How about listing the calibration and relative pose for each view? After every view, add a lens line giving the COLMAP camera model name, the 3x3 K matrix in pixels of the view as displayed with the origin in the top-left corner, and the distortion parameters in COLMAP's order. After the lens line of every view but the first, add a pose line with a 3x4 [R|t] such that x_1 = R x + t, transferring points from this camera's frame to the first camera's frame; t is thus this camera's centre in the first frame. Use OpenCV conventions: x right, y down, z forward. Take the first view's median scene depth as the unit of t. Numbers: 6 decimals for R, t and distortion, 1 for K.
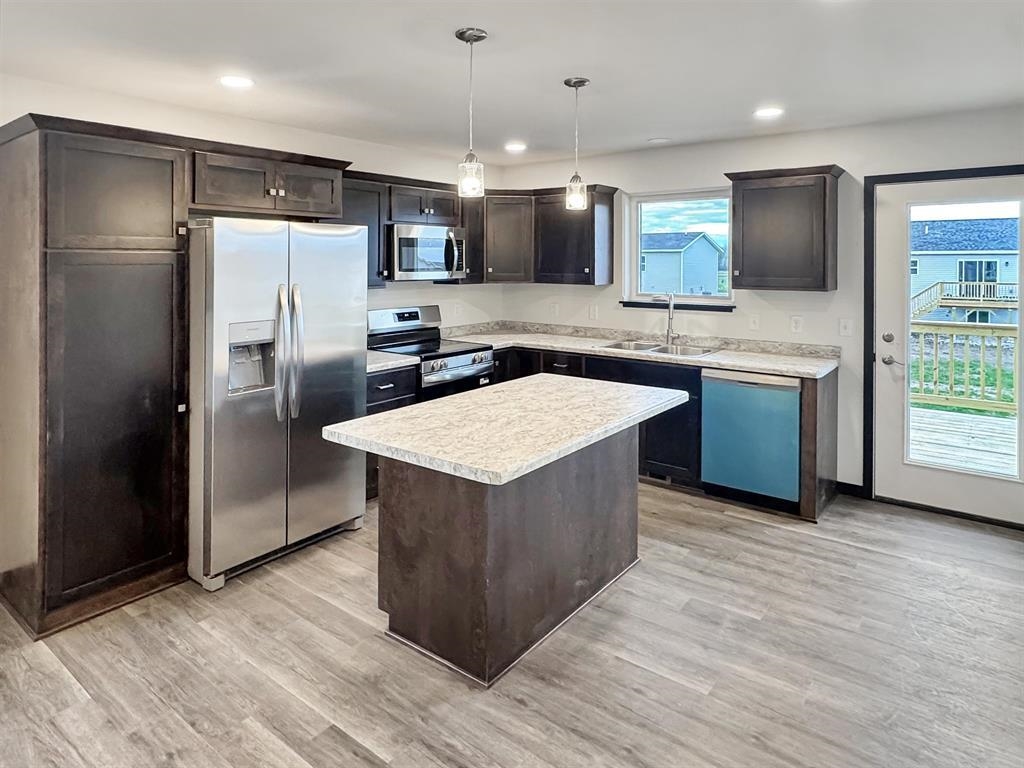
lens RADIAL K [[610.4, 0, 512.0], [0, 610.4, 384.0], [0, 0, 1]] dist [0.001546, -0.000134]
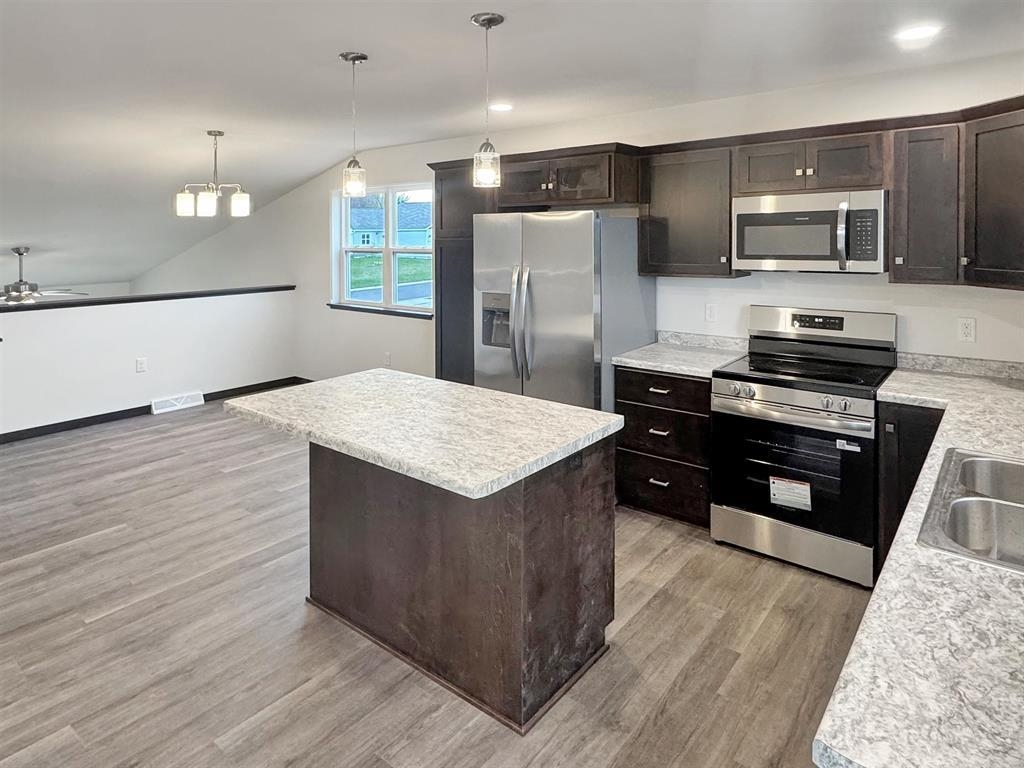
lens RADIAL K [[614.5, 0, 511.1], [0, 614.5, 352.8], [0, 0, 1]] dist [-0.002257, -0.000422]
pose [[-0.021679, 0.195654, -0.980433, 0.823713], [-0.182000, 0.963505, 0.196300, -0.231643], [0.983060, 0.182694, 0.014721, 0.994066]]
